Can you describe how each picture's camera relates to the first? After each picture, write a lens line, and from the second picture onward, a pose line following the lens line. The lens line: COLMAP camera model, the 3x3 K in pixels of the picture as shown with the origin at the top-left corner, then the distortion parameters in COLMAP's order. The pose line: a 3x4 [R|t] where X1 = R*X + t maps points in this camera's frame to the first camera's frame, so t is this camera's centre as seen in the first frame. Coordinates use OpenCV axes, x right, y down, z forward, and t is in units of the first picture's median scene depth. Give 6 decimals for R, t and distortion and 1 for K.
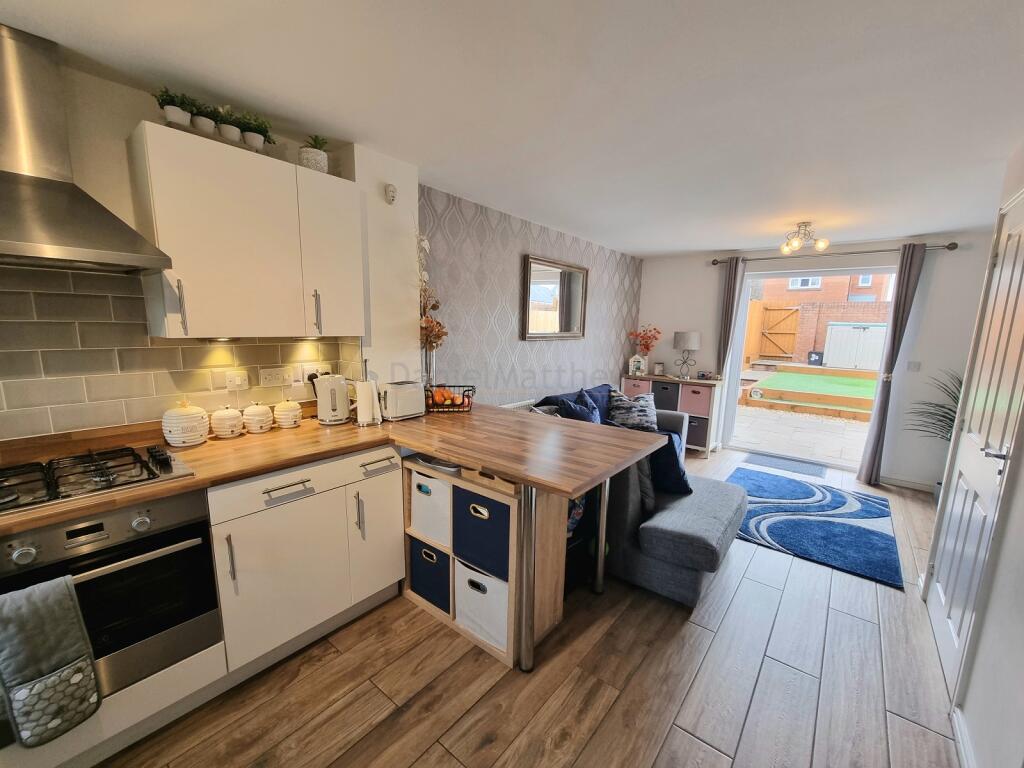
lens RADIAL K [[417.2, 0, 515.8], [0, 417.2, 393.3], [0, 0, 1]] dist [-0.004559, -0.001249]
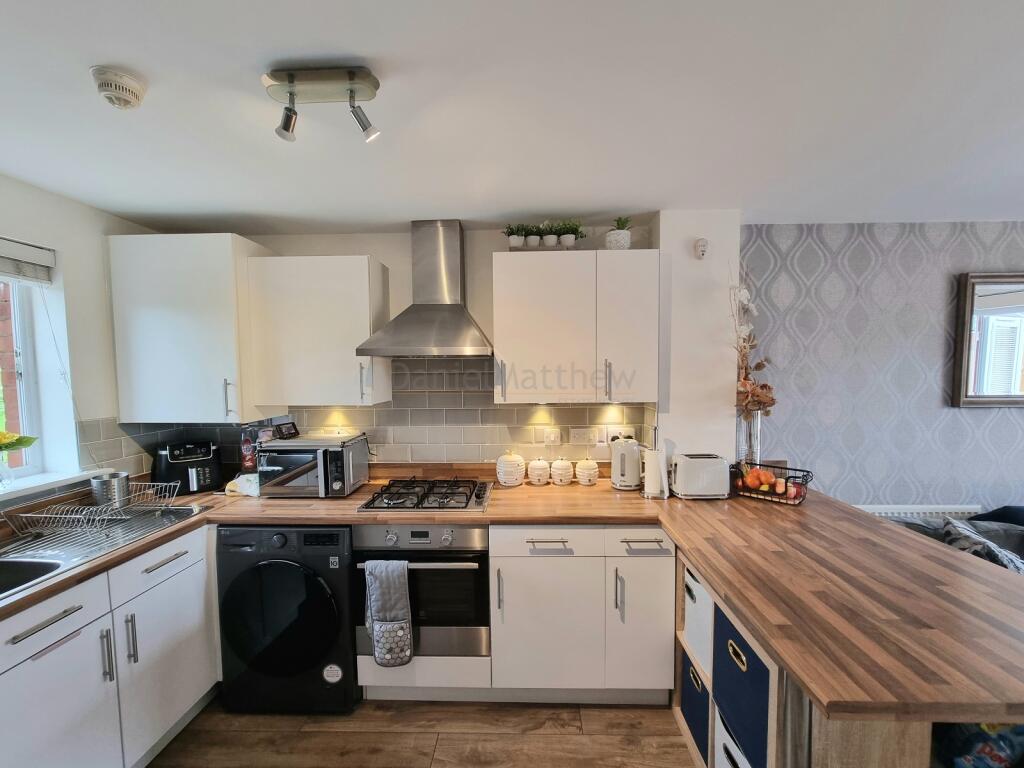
lens RADIAL K [[417.2, 0, 517.0], [0, 417.2, 392.9], [0, 0, 1]] dist [-0.004559, -0.001249]
pose [[0.604666, 0.015654, -0.796326, 0.205776], [-0.107795, 0.992216, -0.062347, -0.066757], [0.789151, 0.123539, 0.601646, 0.177239]]
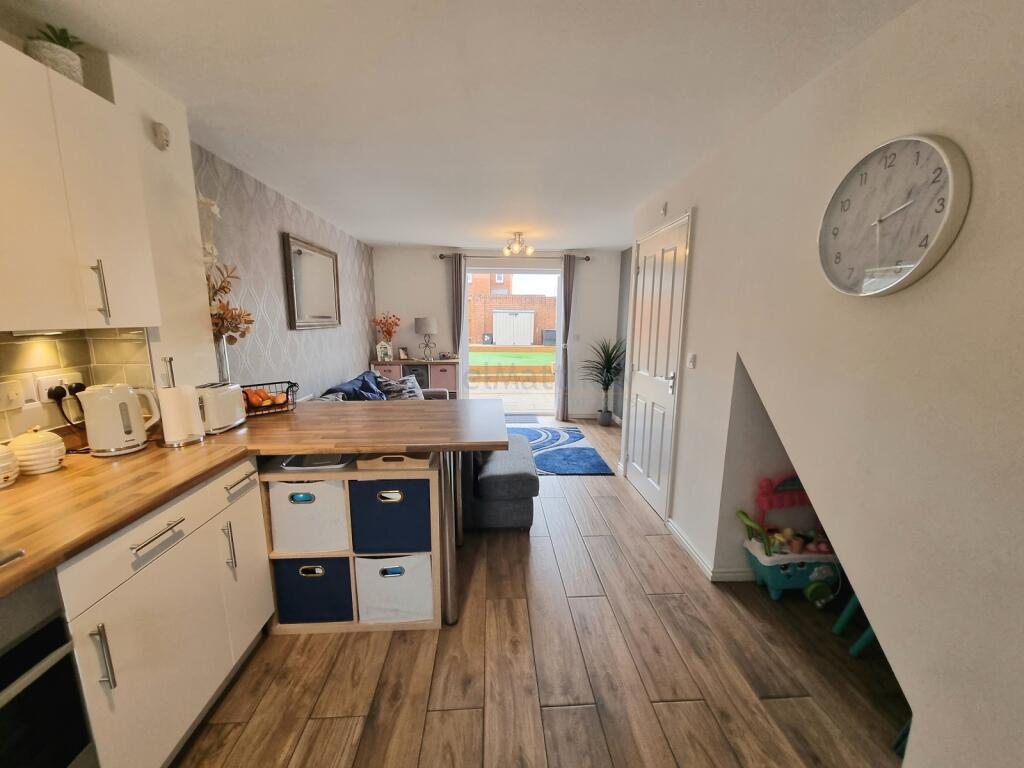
lens RADIAL K [[417.2, 0, 512.6], [0, 417.2, 392.1], [0, 0, 1]] dist [-0.004559, -0.001249]
pose [[0.745134, -0.133202, 0.653477, -0.406553], [0.118474, 0.990704, 0.066850, 0.002877], [-0.656307, 0.027608, 0.753989, 0.038535]]
